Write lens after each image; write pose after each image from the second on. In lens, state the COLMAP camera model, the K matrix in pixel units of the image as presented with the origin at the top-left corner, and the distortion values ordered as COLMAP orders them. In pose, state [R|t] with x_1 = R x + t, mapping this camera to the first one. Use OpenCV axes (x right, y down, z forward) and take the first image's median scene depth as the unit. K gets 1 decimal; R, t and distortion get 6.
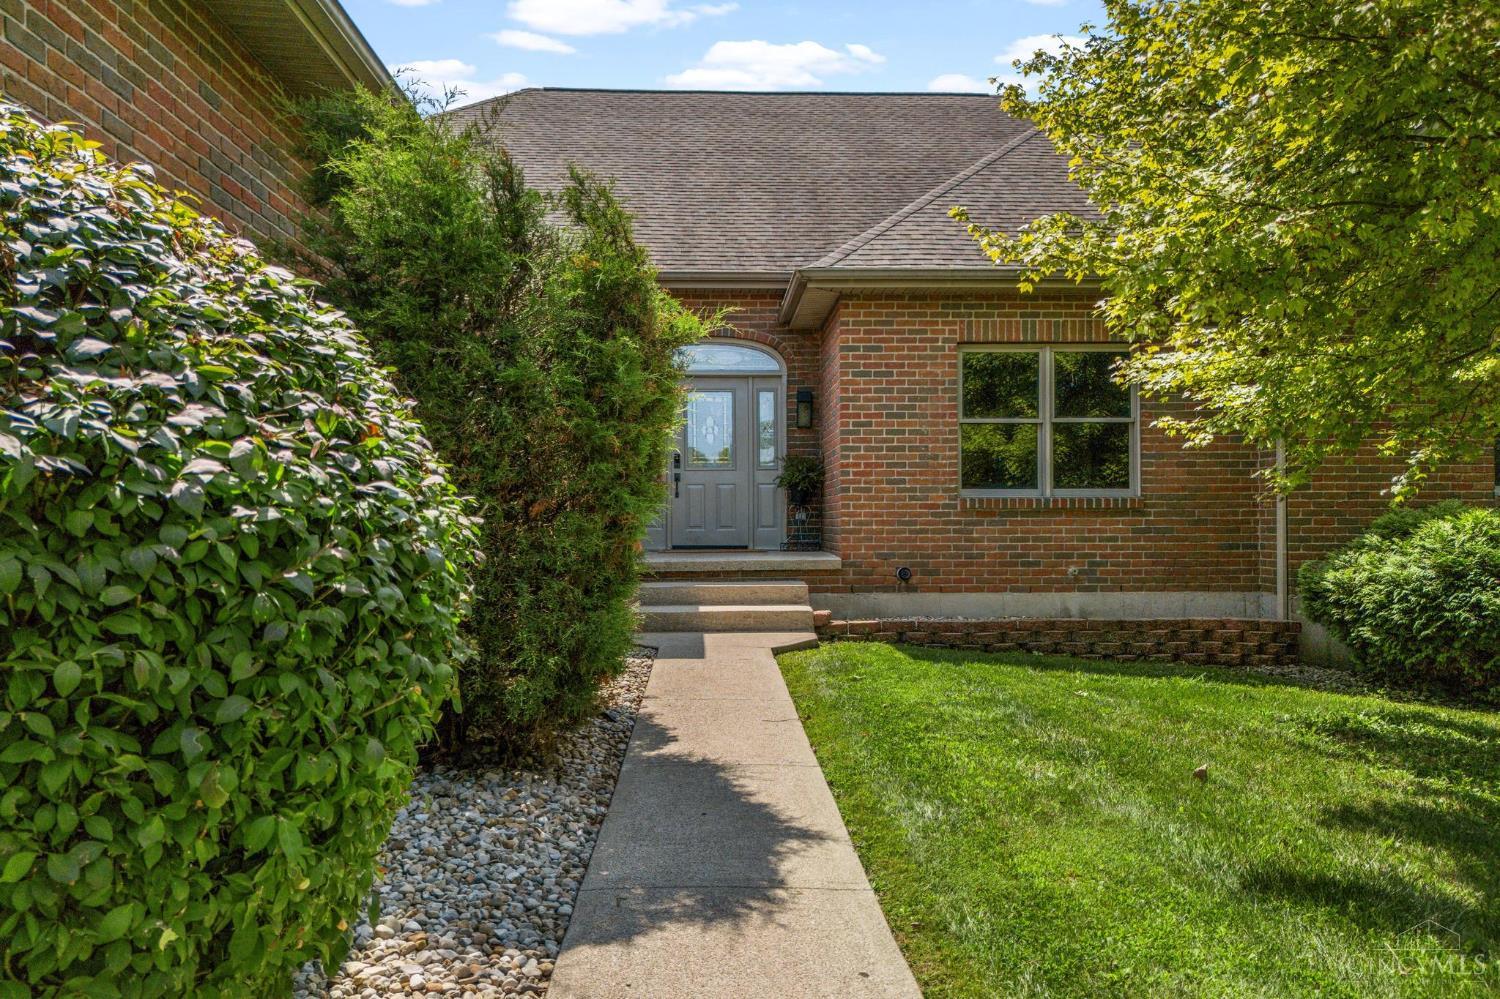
lens RADIAL K [[1159.0, 0, 750.0], [0, 1159.0, 499.5], [0, 0, 1]] dist [0.054349, -0.038168]
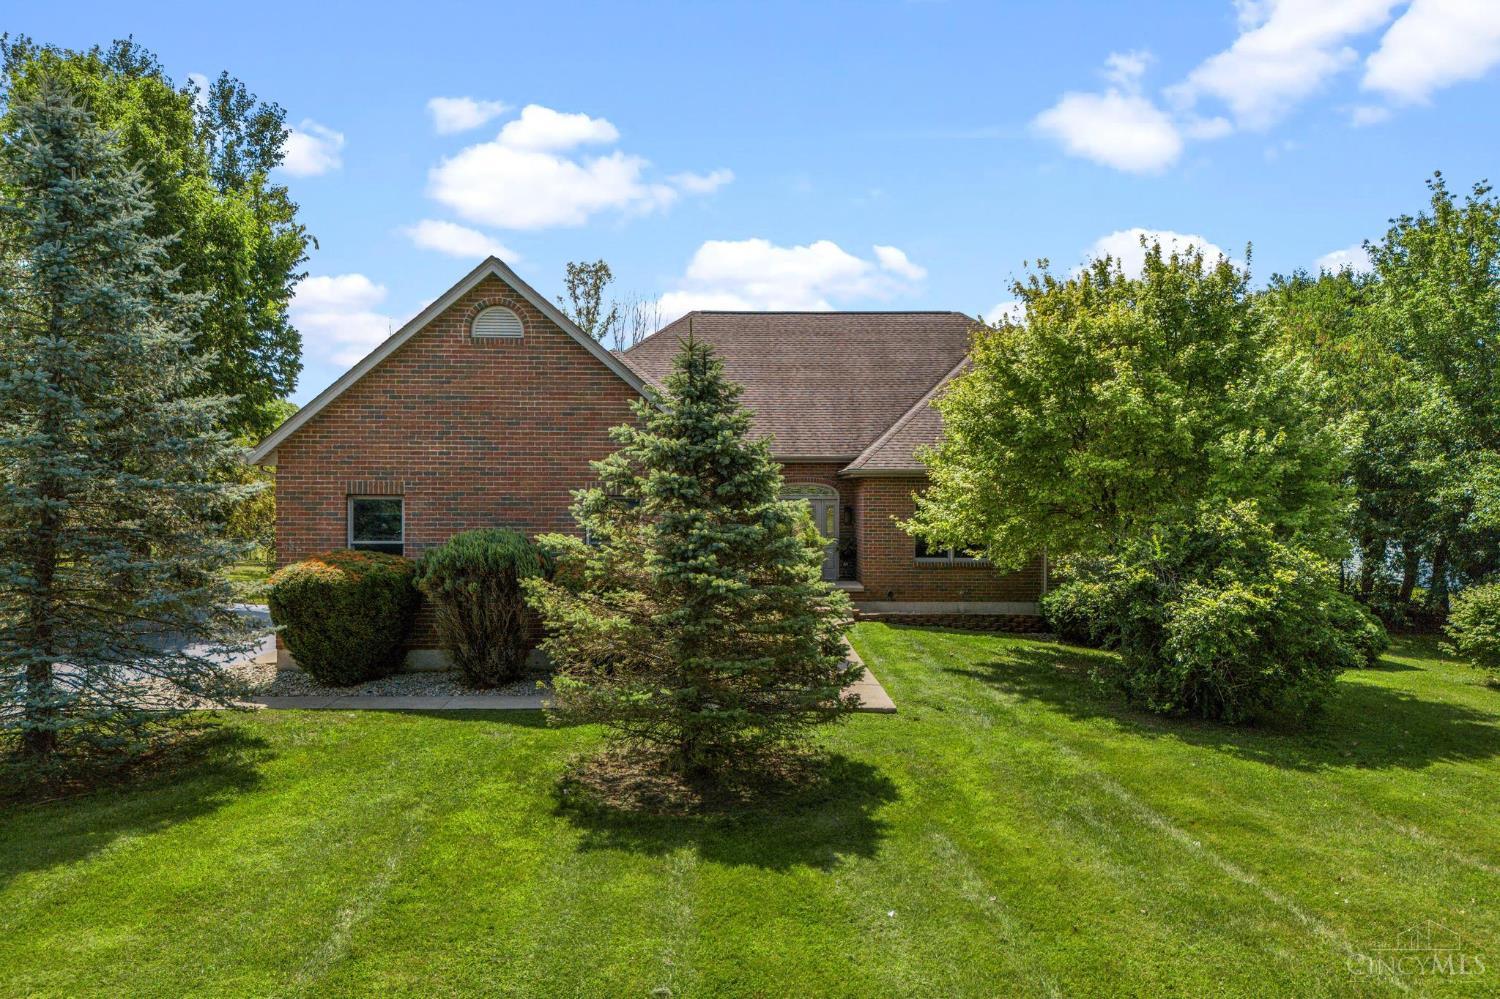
lens RADIAL K [[1159.0, 0, 750.0], [0, 1159.0, 499.5], [0, 0, 1]] dist [0.054349, -0.038168]
pose [[0.999715, 0.006291, -0.023019, -0.100847], [-0.005908, 0.999843, 0.016710, -0.166930], [0.023121, -0.016569, 0.999595, -1.379783]]
